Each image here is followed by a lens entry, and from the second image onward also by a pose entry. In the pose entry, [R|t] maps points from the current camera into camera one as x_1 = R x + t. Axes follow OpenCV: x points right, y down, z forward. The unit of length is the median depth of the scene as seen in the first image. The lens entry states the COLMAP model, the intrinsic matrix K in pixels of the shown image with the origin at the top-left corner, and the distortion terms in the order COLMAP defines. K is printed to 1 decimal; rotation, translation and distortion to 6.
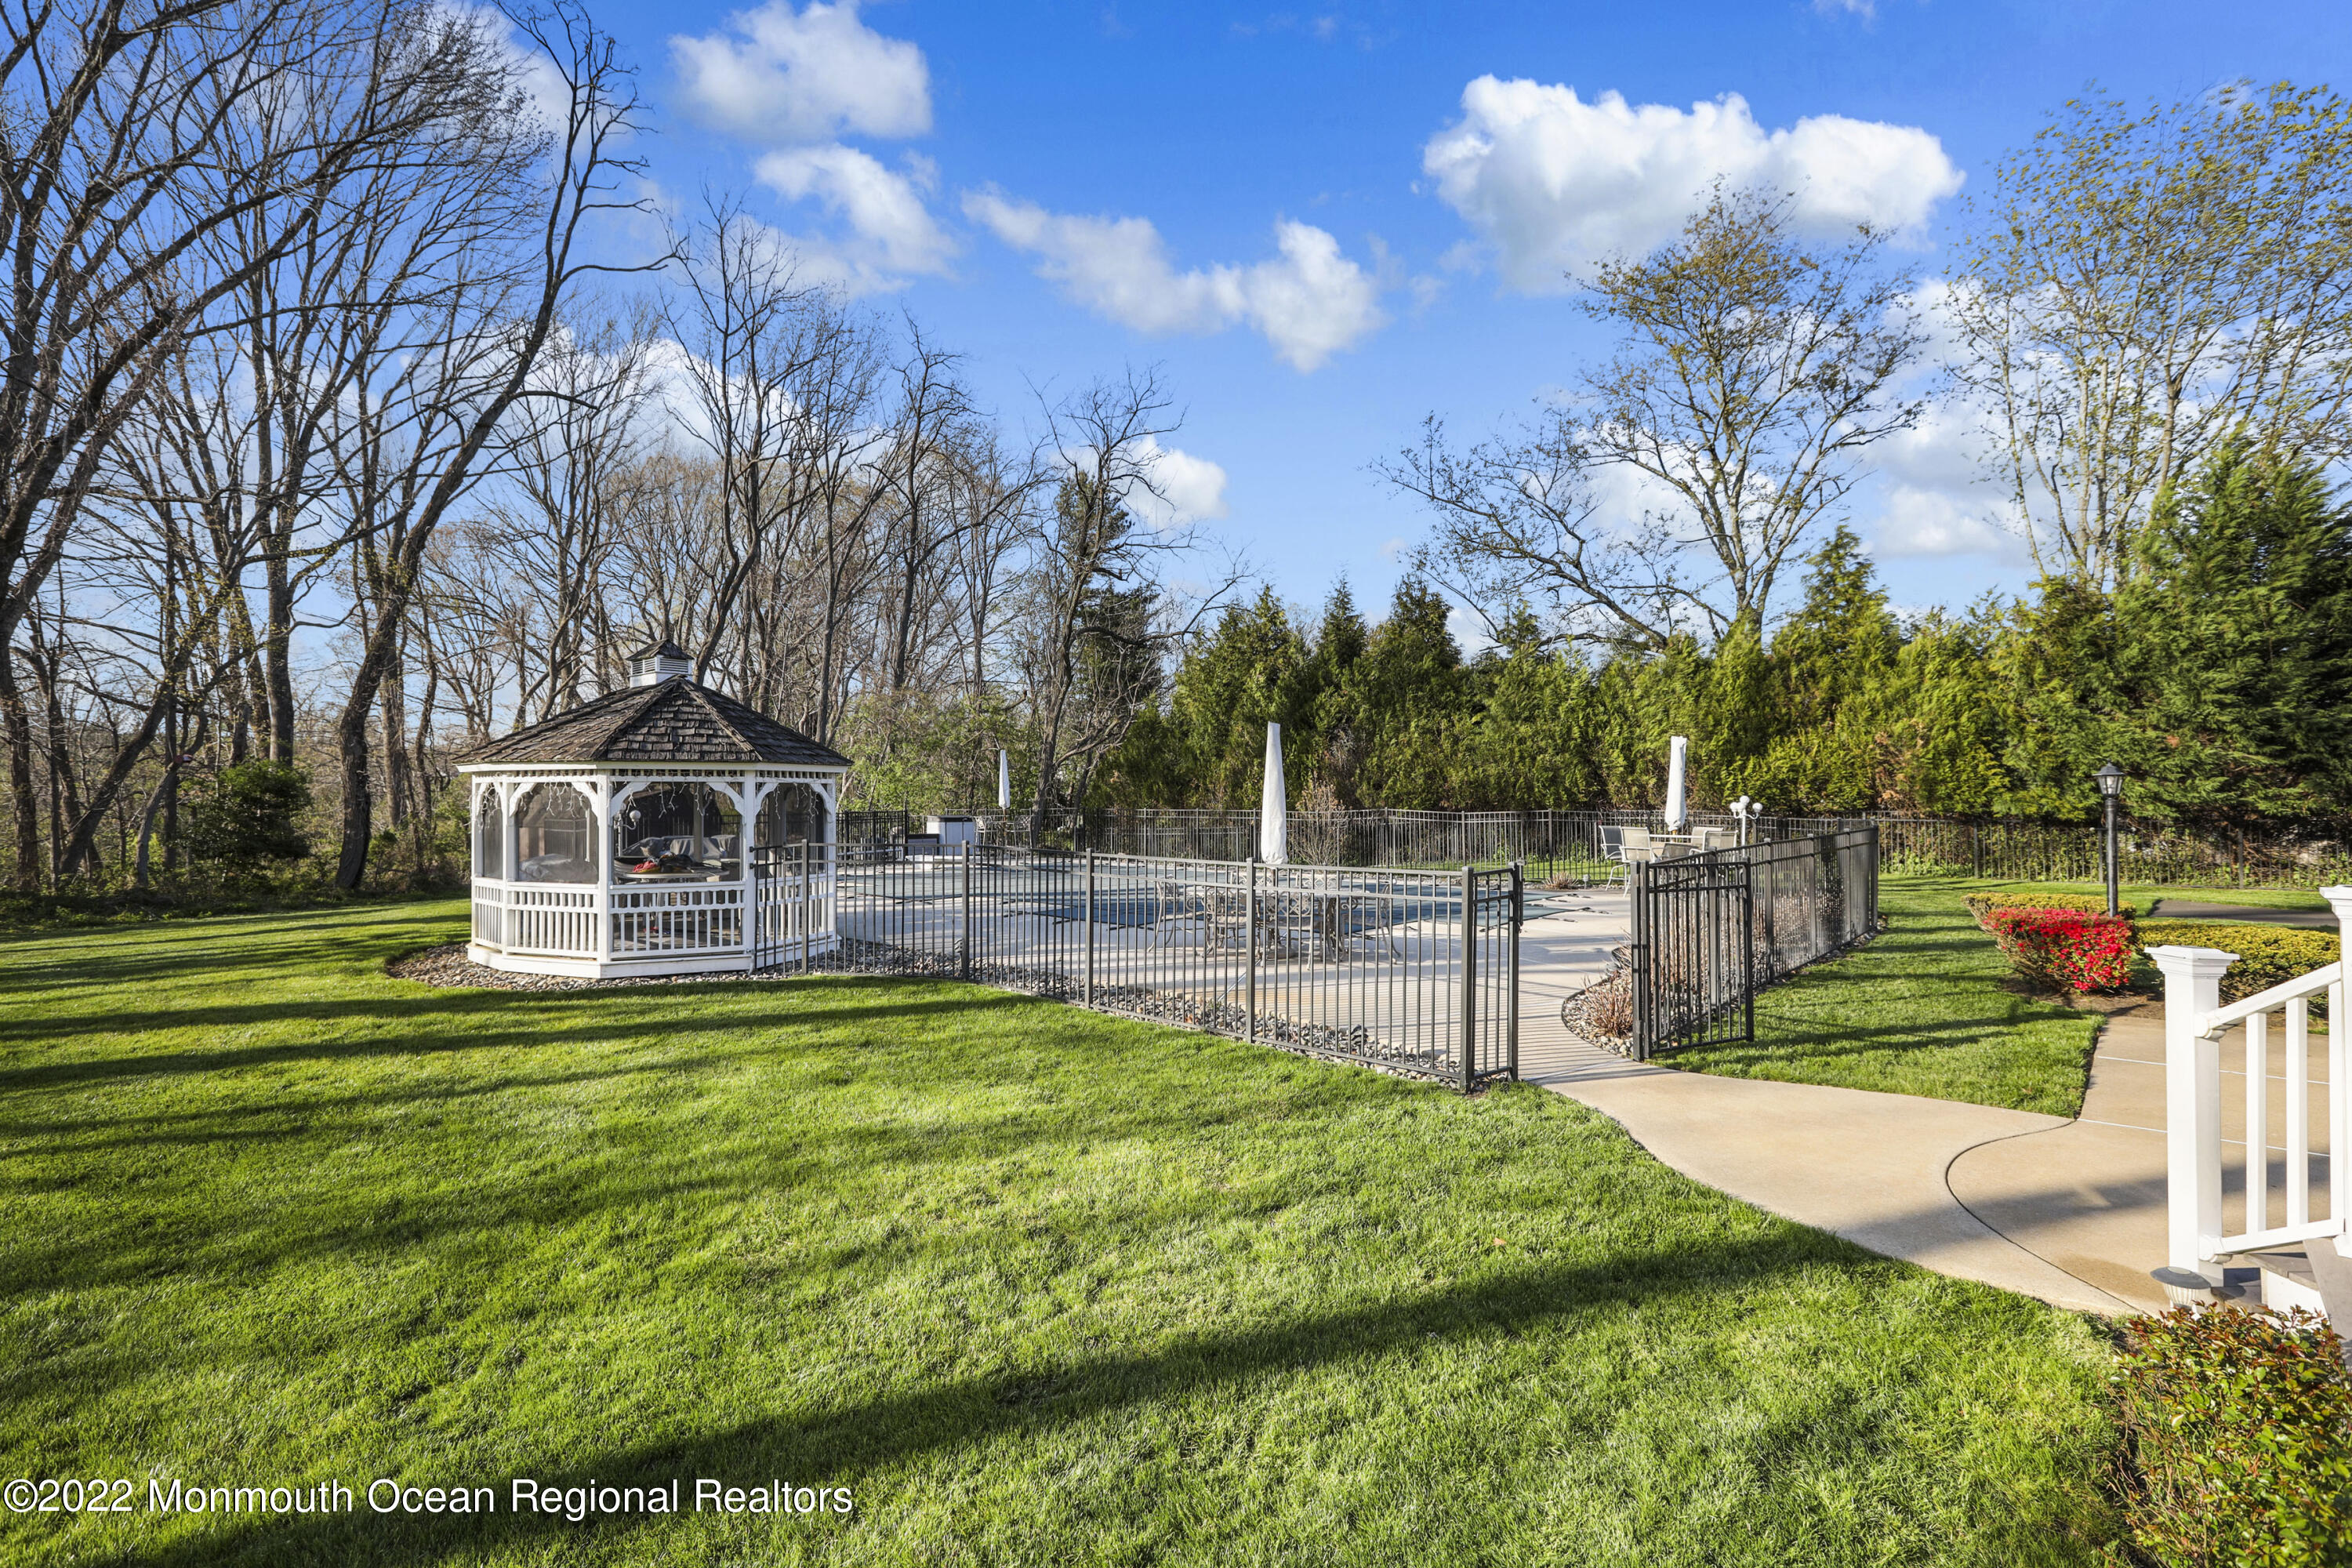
lens RADIAL K [[1080.9, 0, 1171.8], [0, 1080.9, 782.0], [0, 0, 1]] dist [-0.012011, 0.006281]
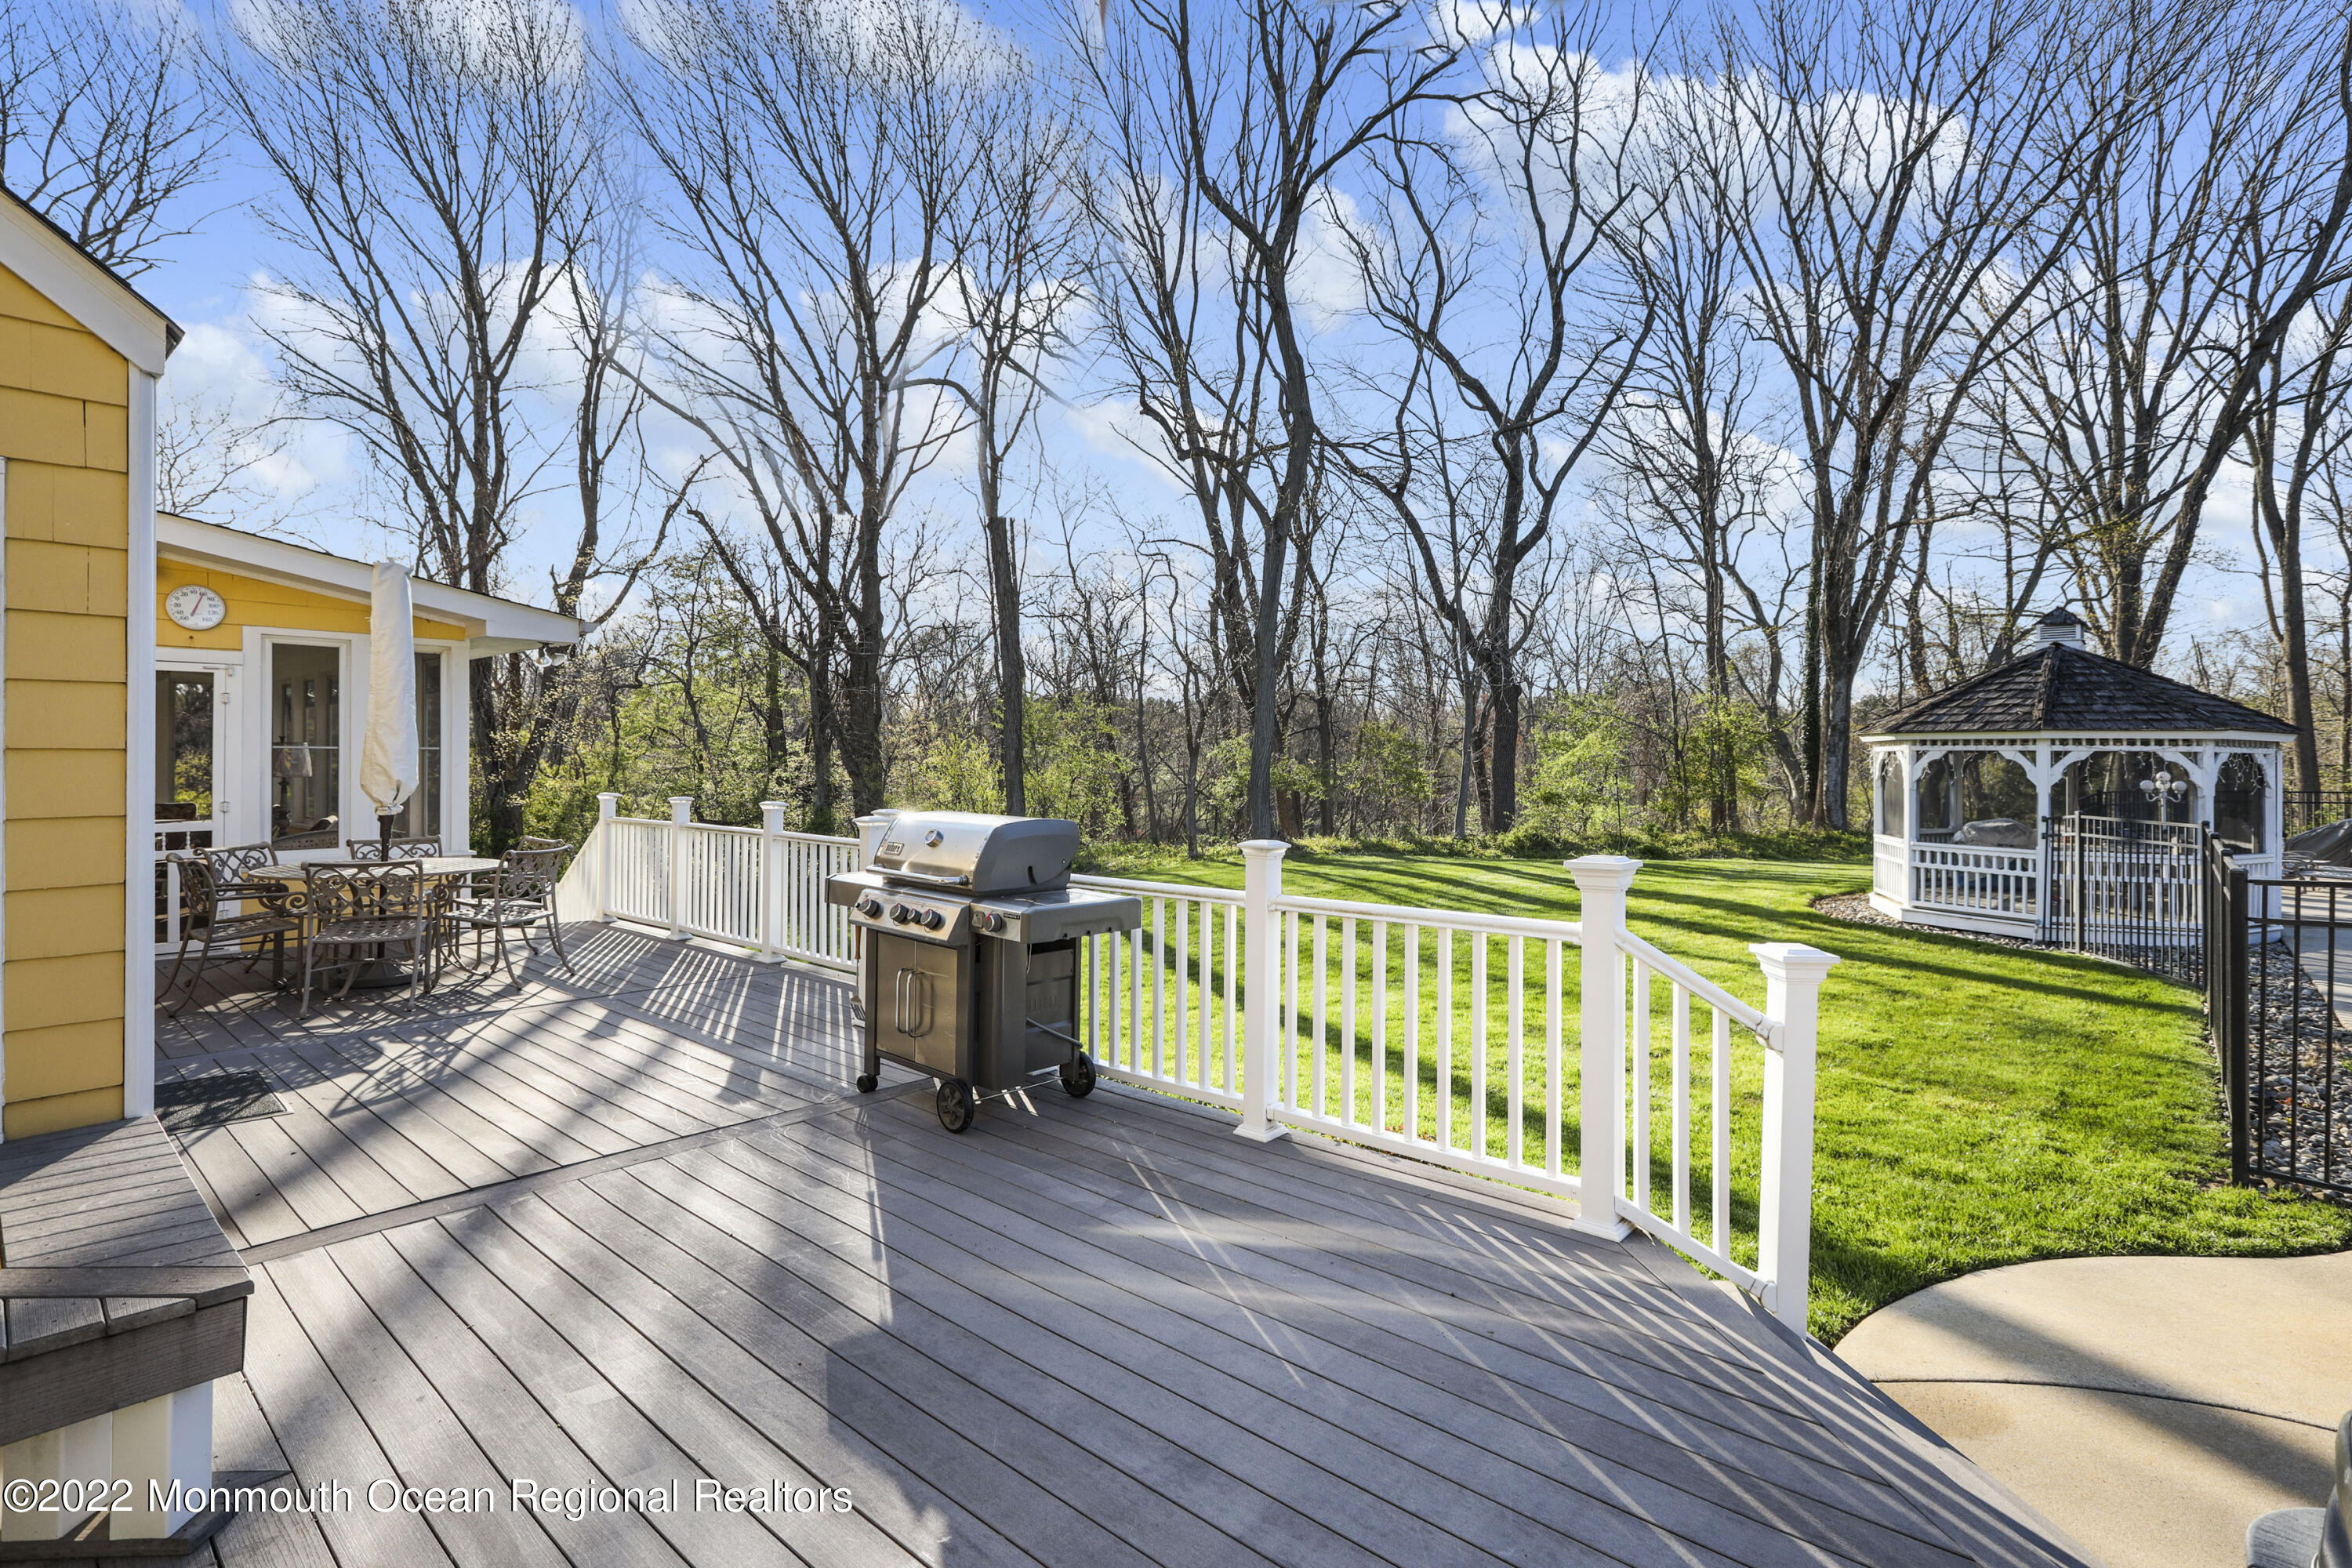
lens RADIAL K [[1080.9, 0, 1139.1], [0, 1080.9, 761.2], [0, 0, 1]] dist [-0.012011, 0.006281]
pose [[-0.000435, 0.004194, -0.999991, 0.229911], [0.002630, 0.999988, 0.004193, 0.001267], [0.999996, -0.002628, -0.000446, 0.067497]]
